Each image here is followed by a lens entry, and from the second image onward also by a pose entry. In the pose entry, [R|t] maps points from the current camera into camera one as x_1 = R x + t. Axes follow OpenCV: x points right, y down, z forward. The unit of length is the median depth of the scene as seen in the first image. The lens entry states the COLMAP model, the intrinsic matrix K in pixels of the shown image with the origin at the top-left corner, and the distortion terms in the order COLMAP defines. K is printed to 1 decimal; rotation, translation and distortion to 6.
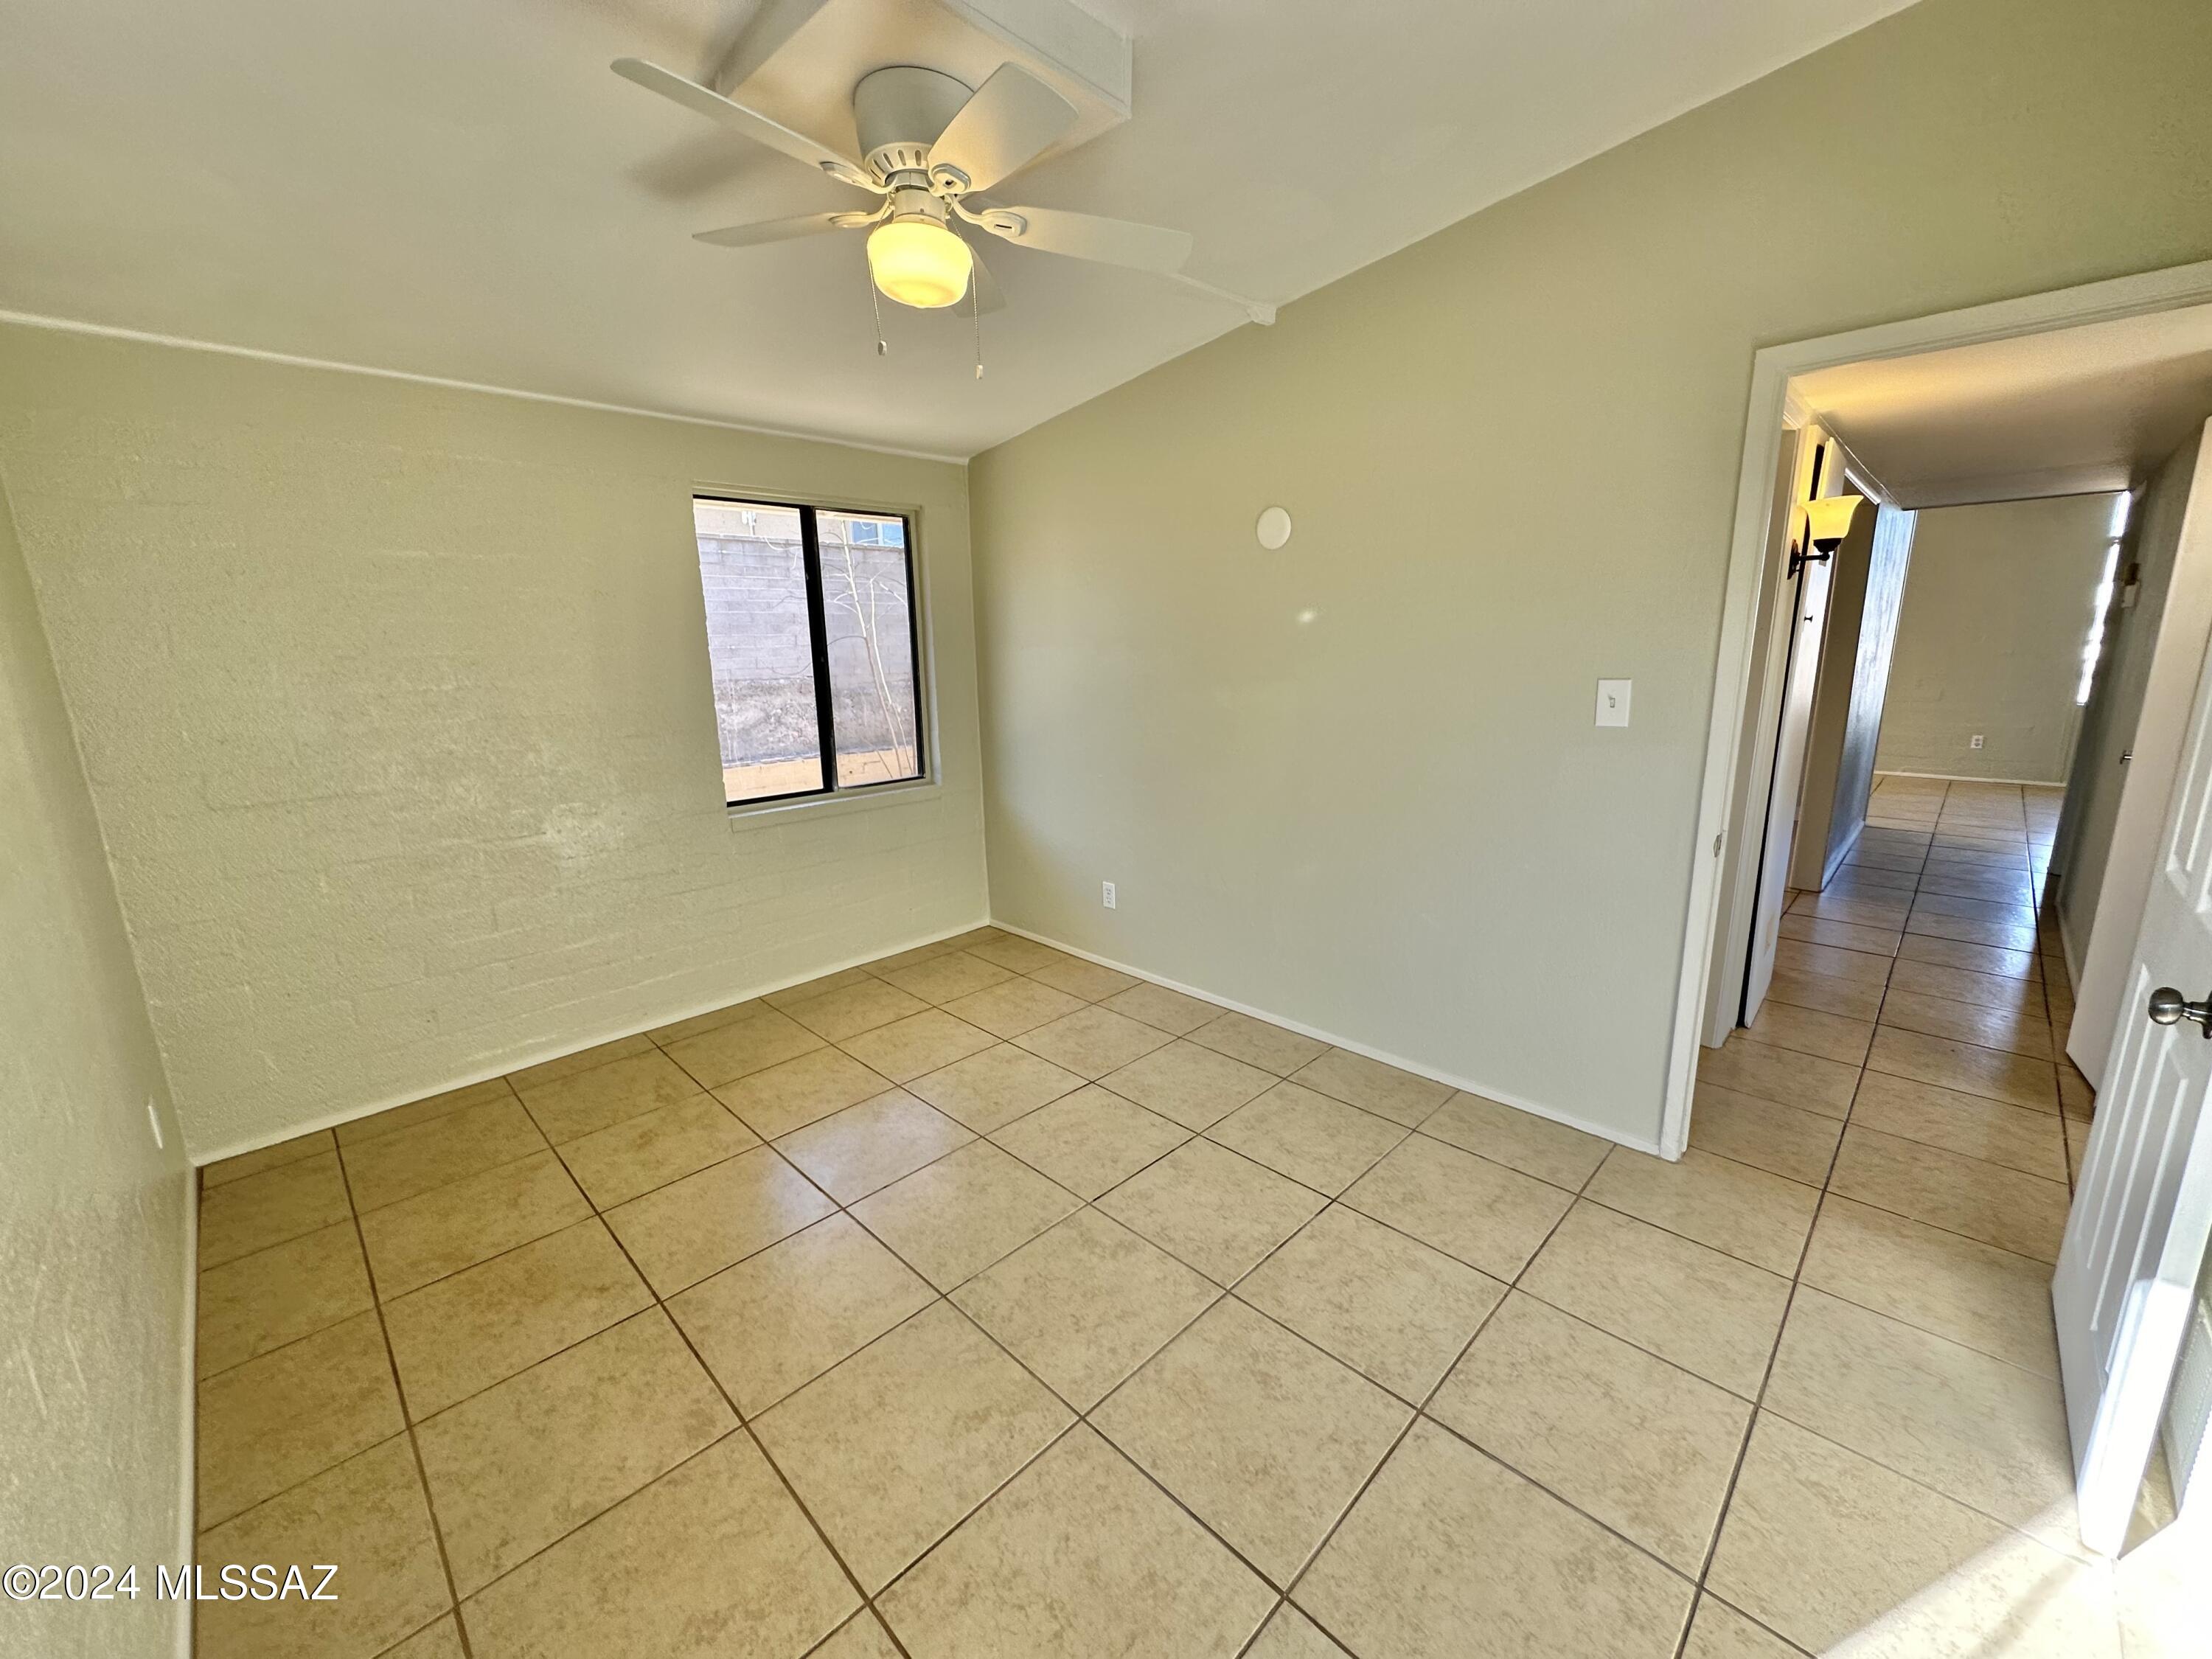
lens RADIAL K [[880.4, 0, 1103.8], [0, 880.4, 830.4], [0, 0, 1]] dist [-0.002823, 0.000416]
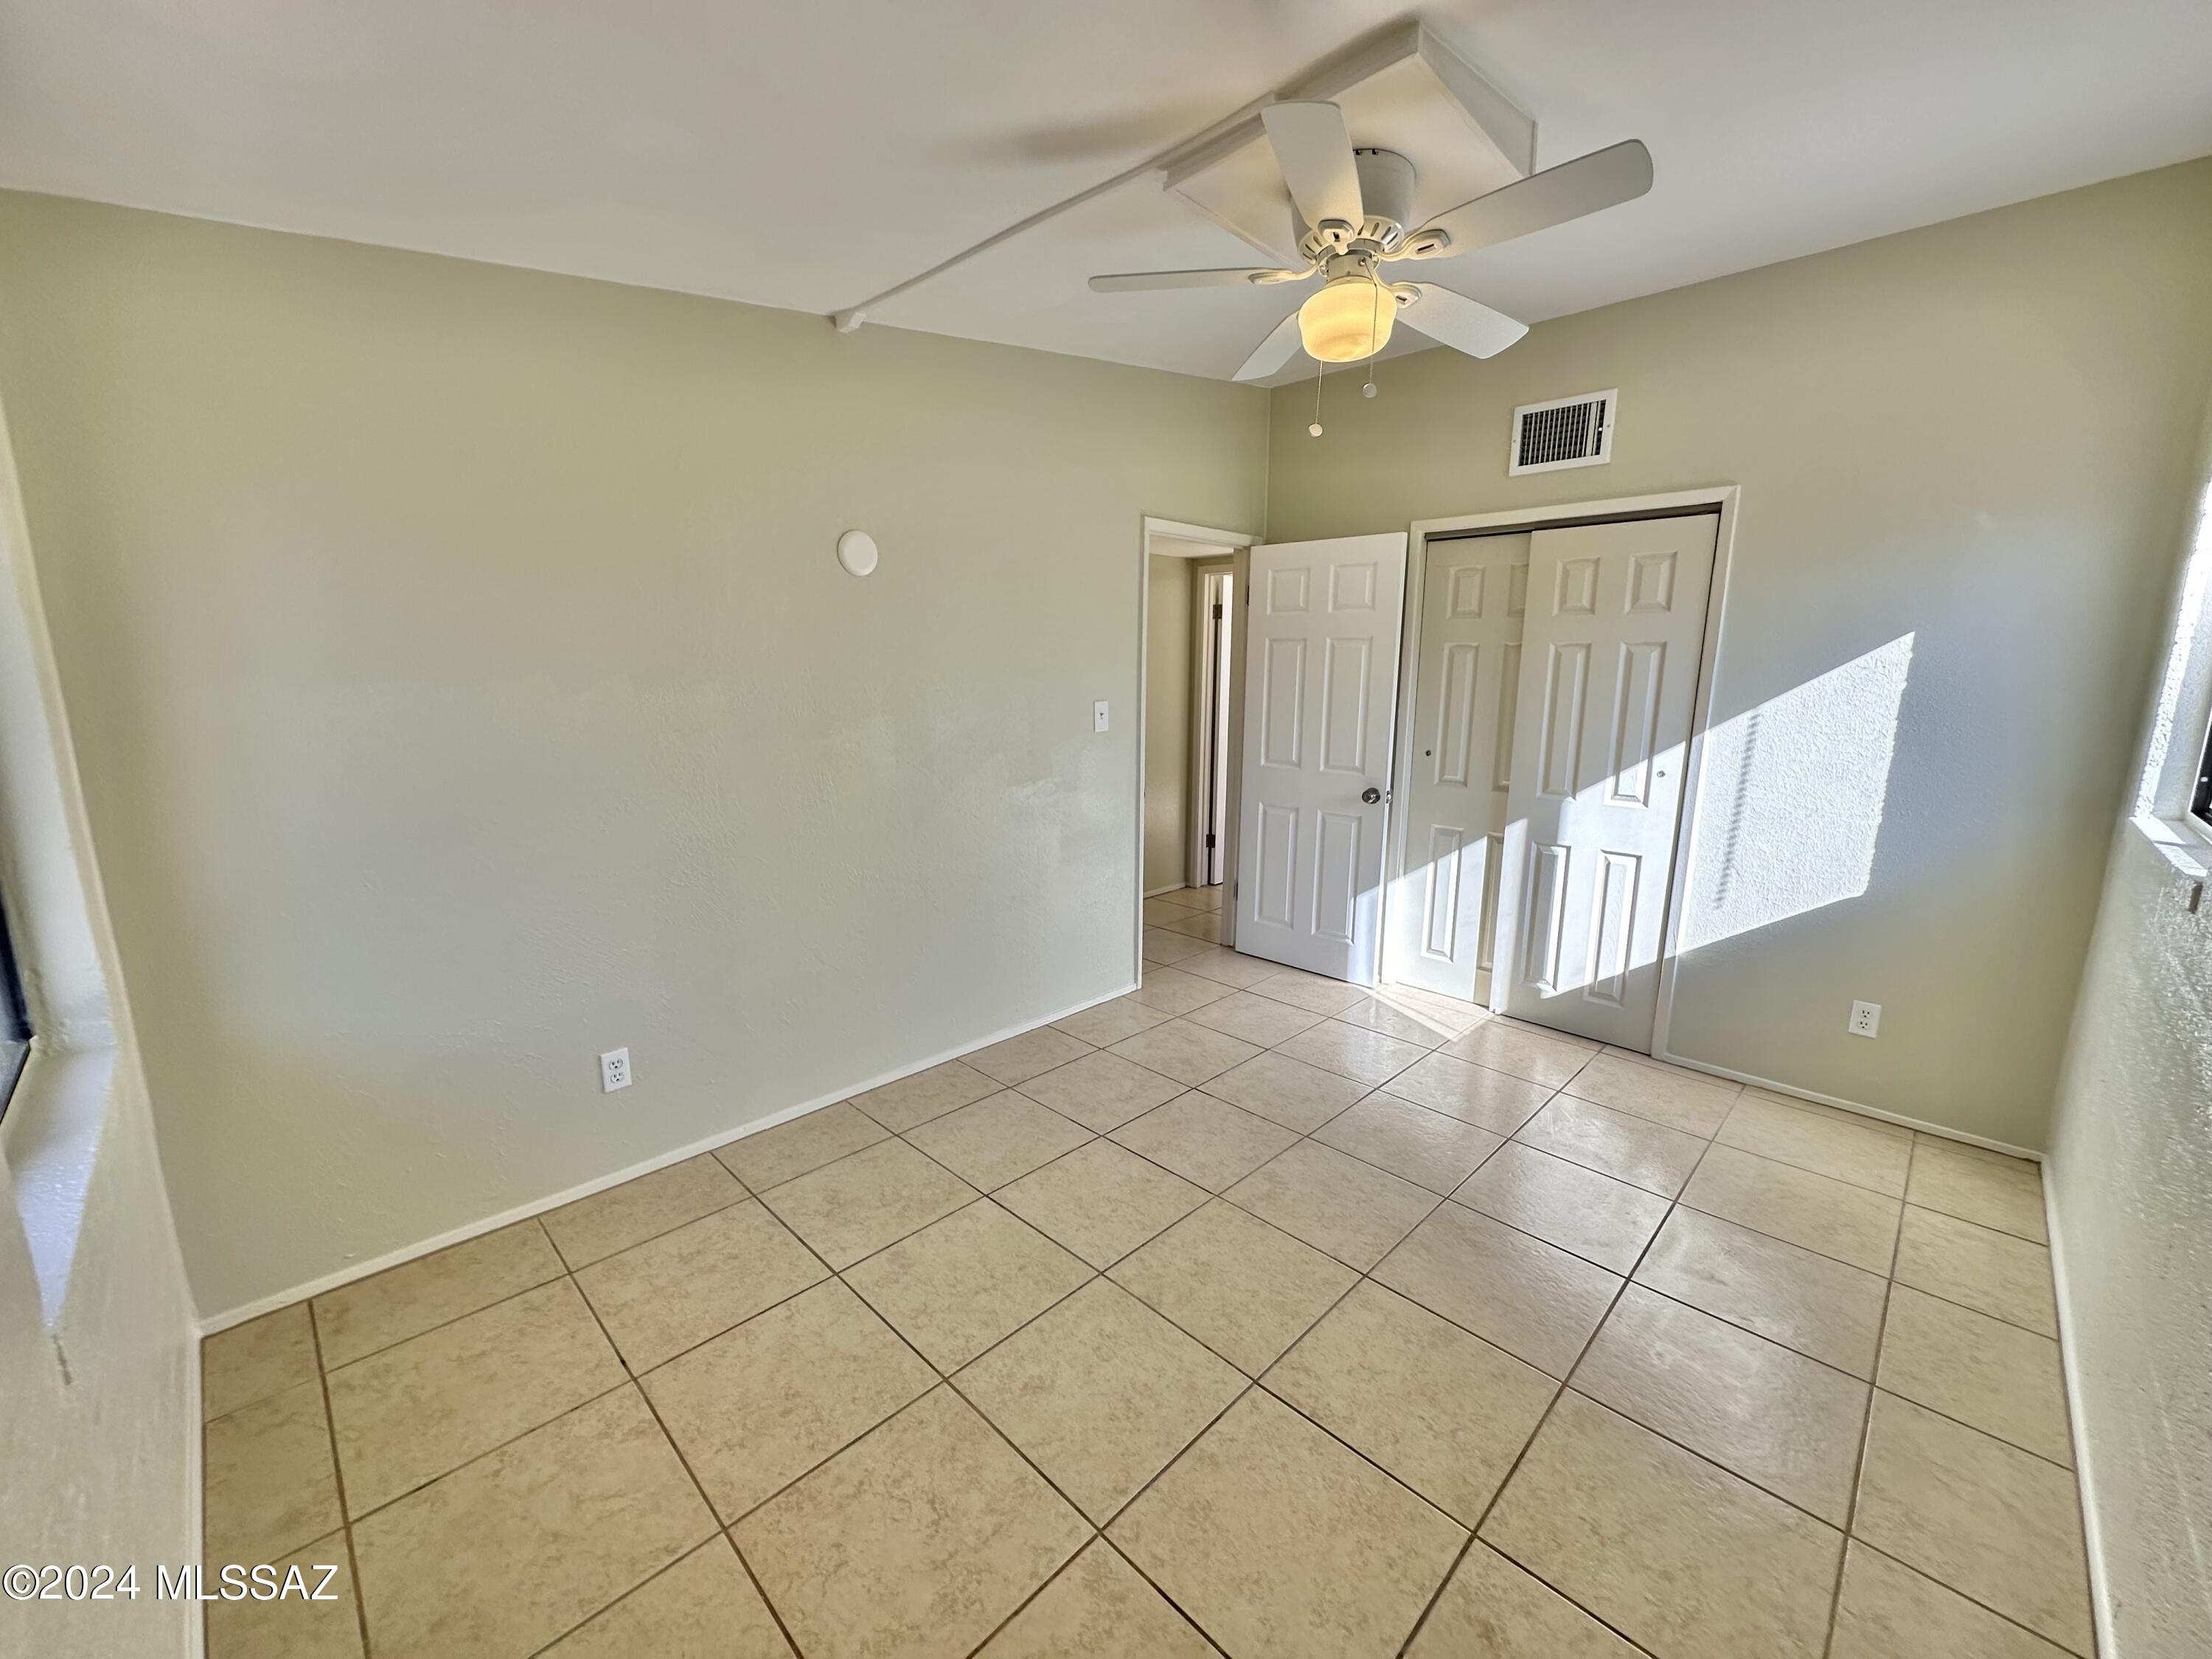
lens RADIAL K [[882.5, 0, 1108.2], [0, 882.5, 823.5], [0, 0, 1]] dist [-0.001470, -0.000029]
pose [[-0.005083, -0.157071, 0.987574, -0.974596], [0.209993, 0.965398, 0.154625, -0.199013], [-0.977690, 0.208170, 0.028077, 0.977804]]
